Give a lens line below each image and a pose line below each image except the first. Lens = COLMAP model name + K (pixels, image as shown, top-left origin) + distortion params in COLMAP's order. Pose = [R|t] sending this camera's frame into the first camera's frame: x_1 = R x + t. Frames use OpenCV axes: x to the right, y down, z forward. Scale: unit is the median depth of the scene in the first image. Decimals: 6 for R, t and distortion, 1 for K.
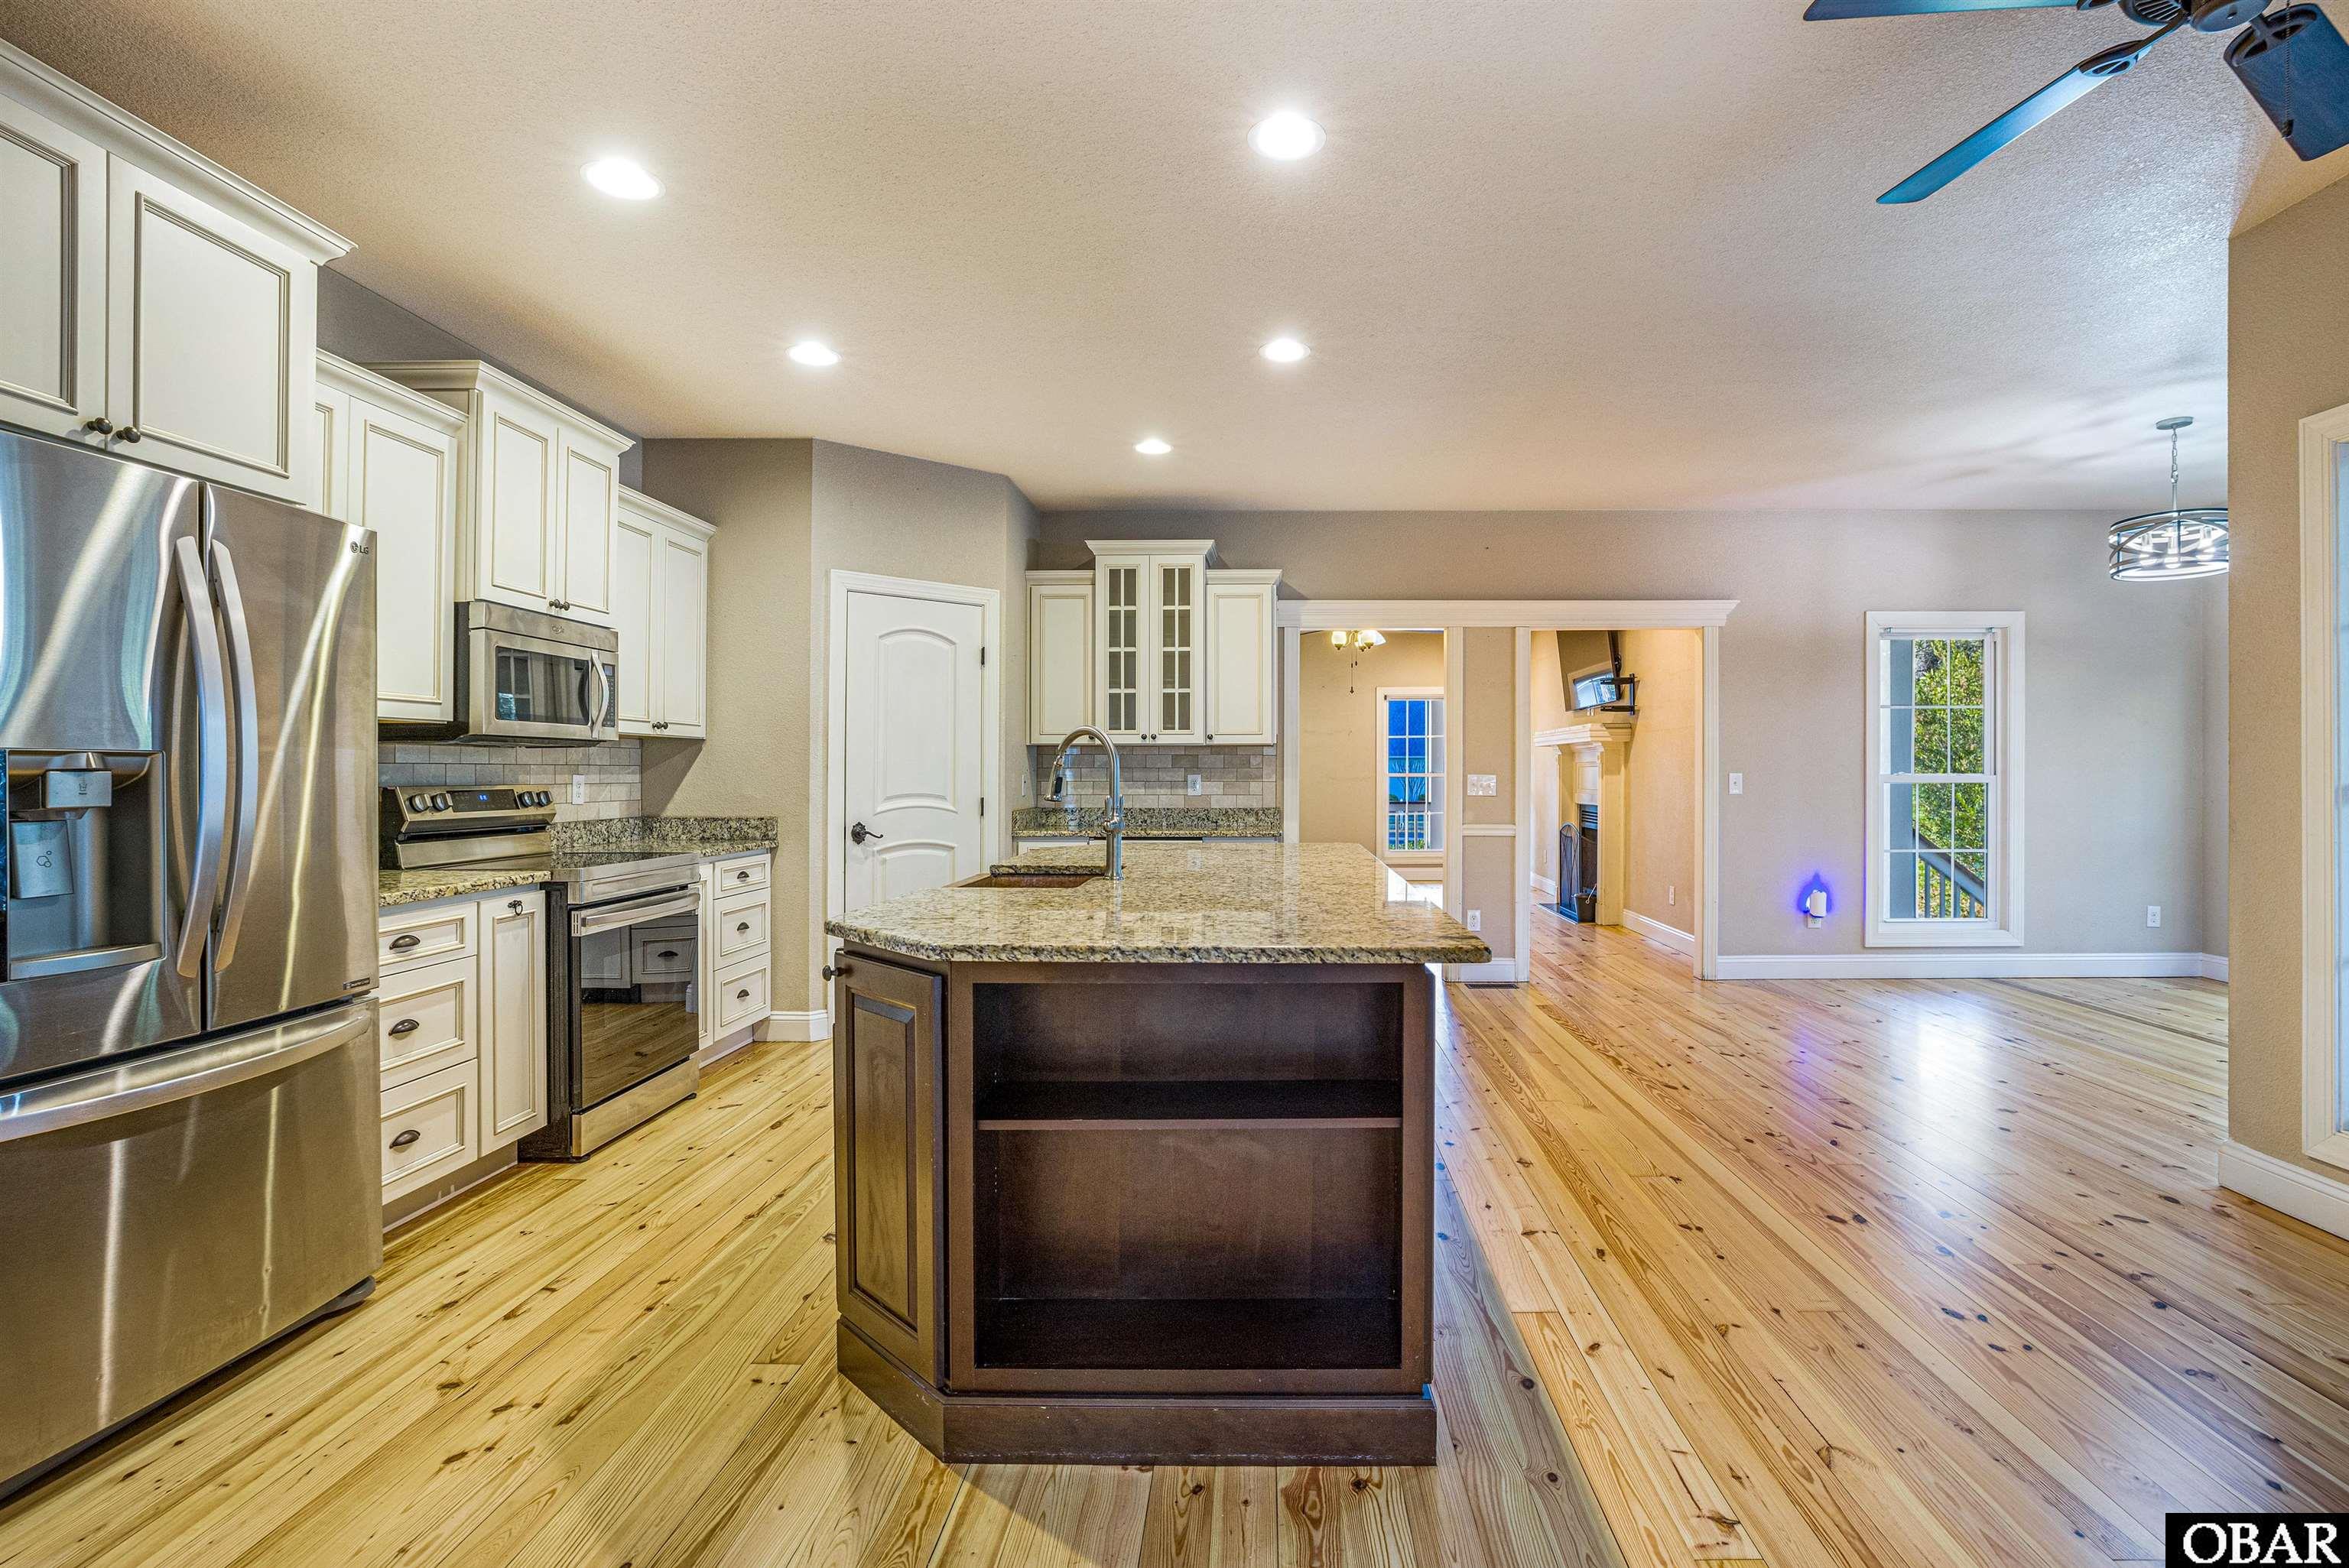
lens RADIAL K [[1074.4, 0, 1174.5], [0, 1074.4, 784.0], [0, 0, 1]] dist [-0.027636, 0.000988]
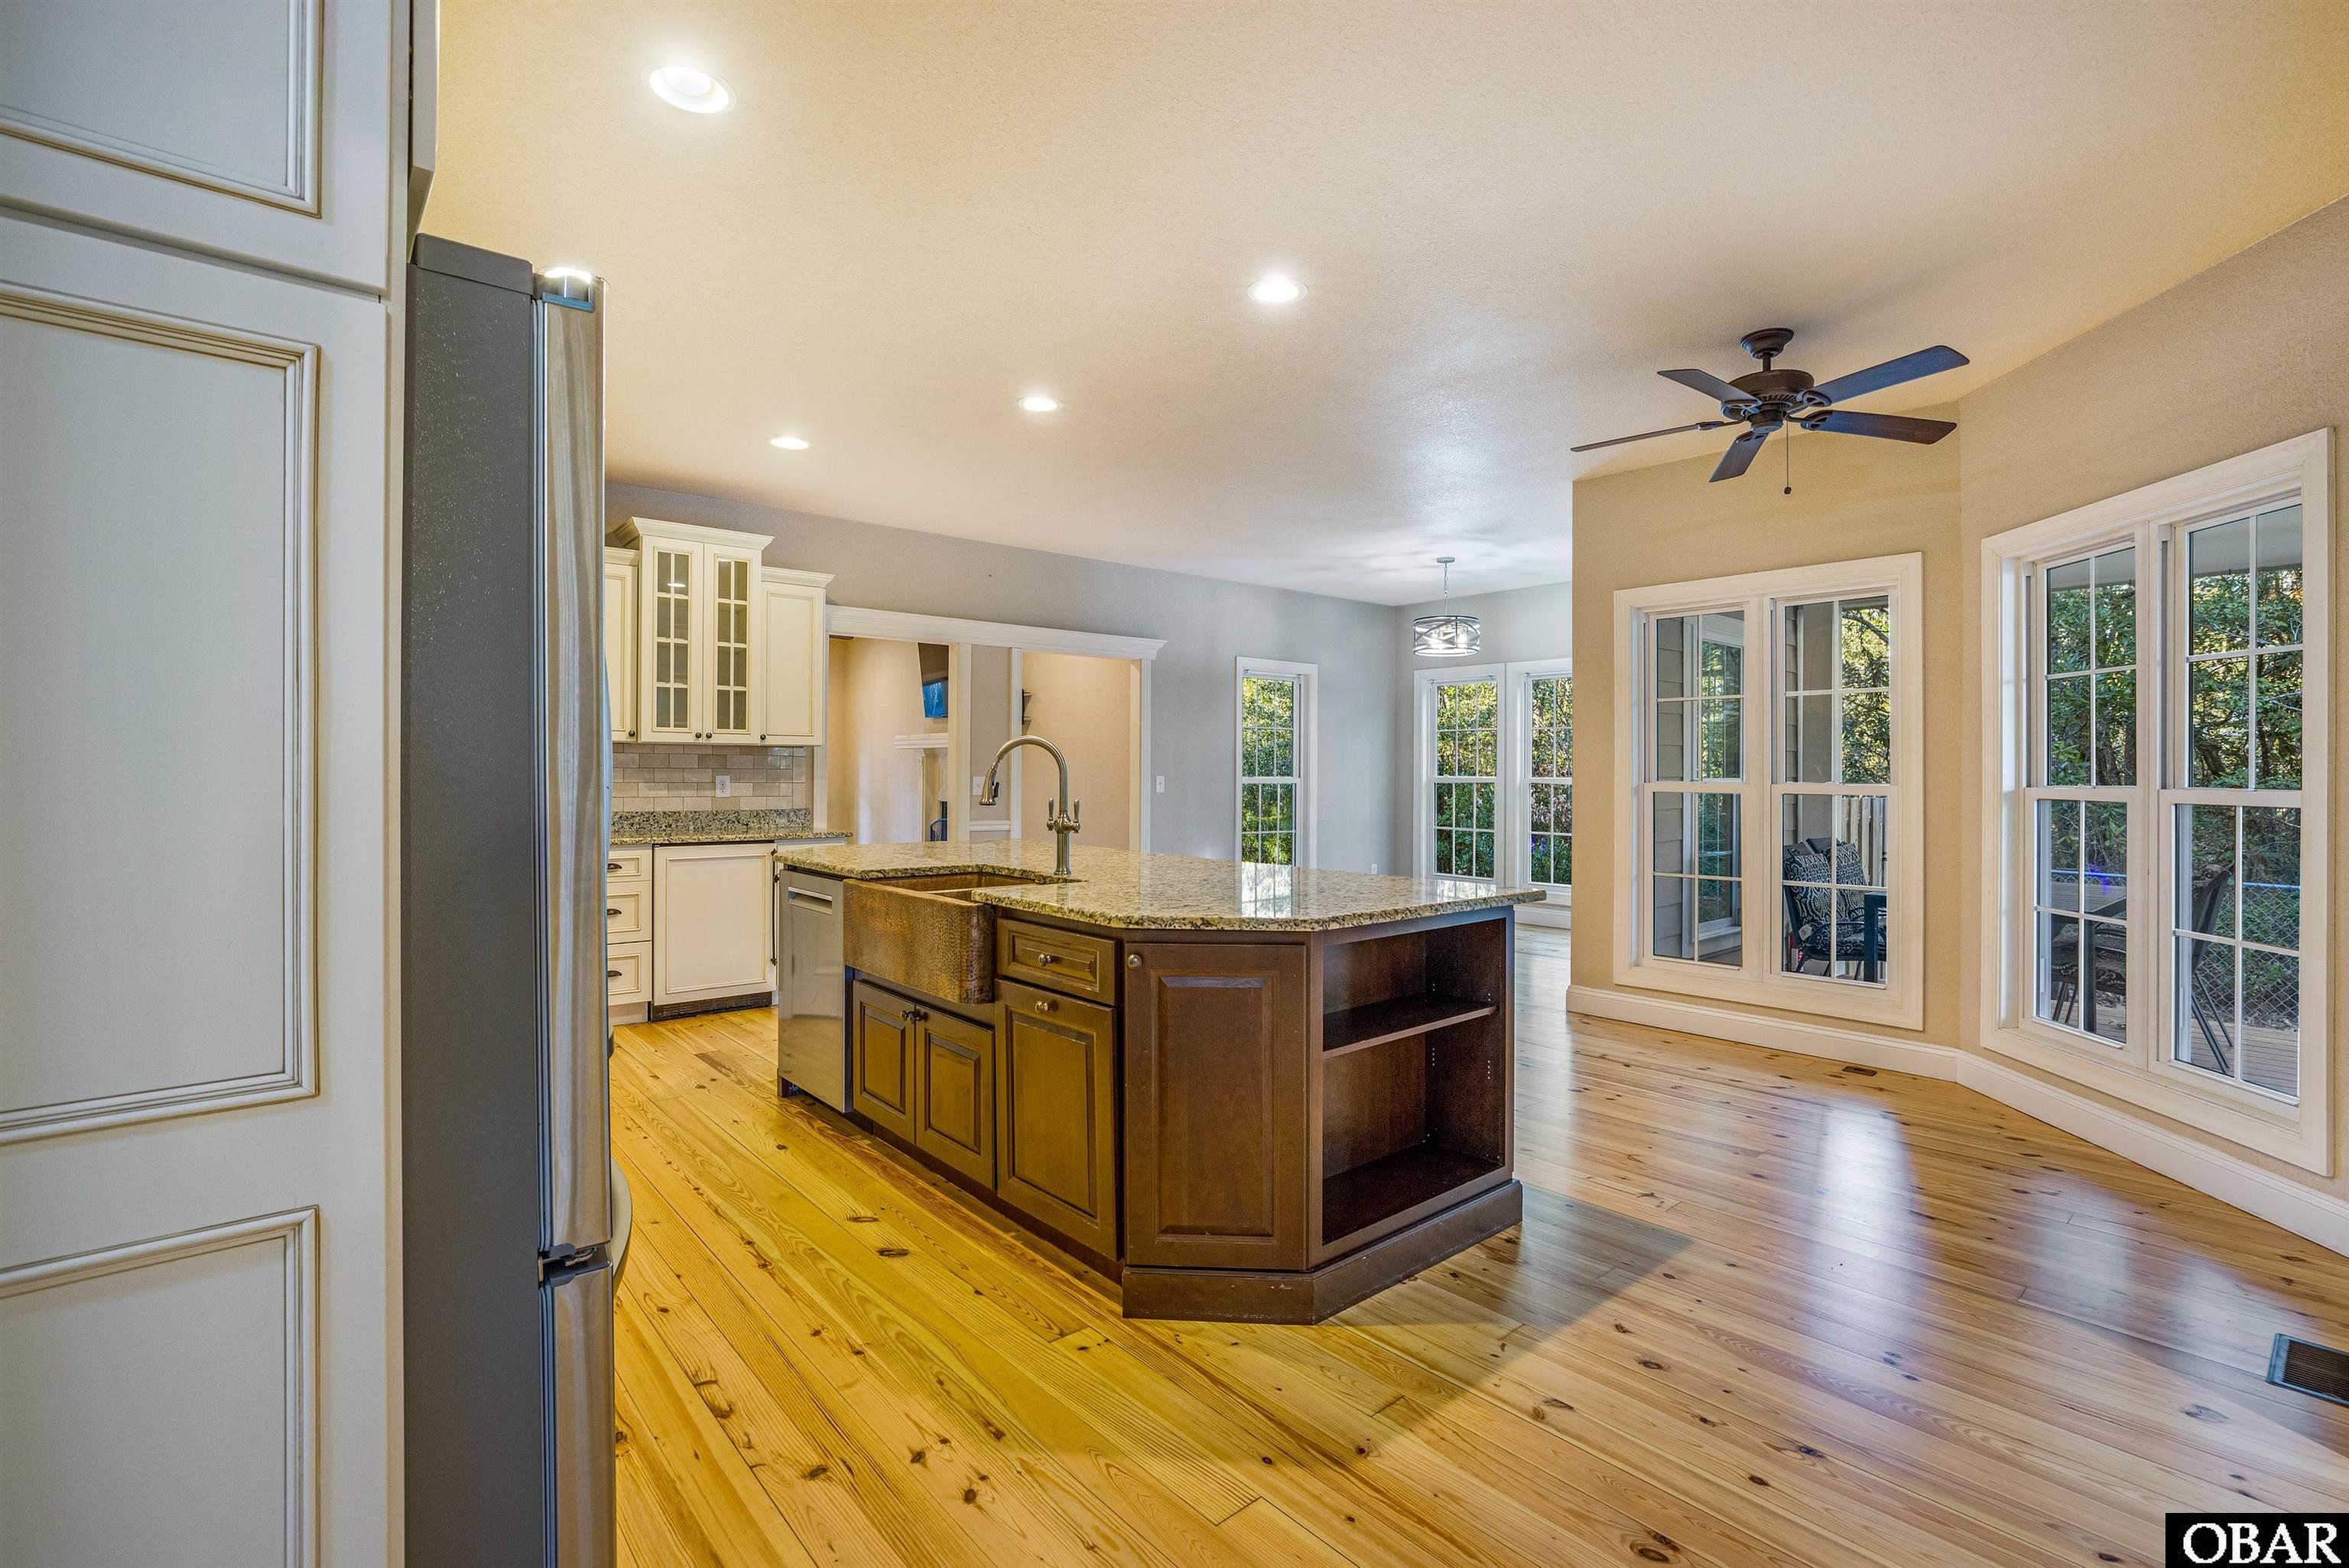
lens RADIAL K [[1042.9, 0, 1174.5], [0, 1042.9, 784.0], [0, 0, 1]] dist [-0.048998, -0.000006]
pose [[0.760468, -0.001476, 0.649374, -0.296181], [0.000360, 0.999998, 0.001851, -0.003051], [-0.649375, -0.001174, 0.760467, 0.044364]]
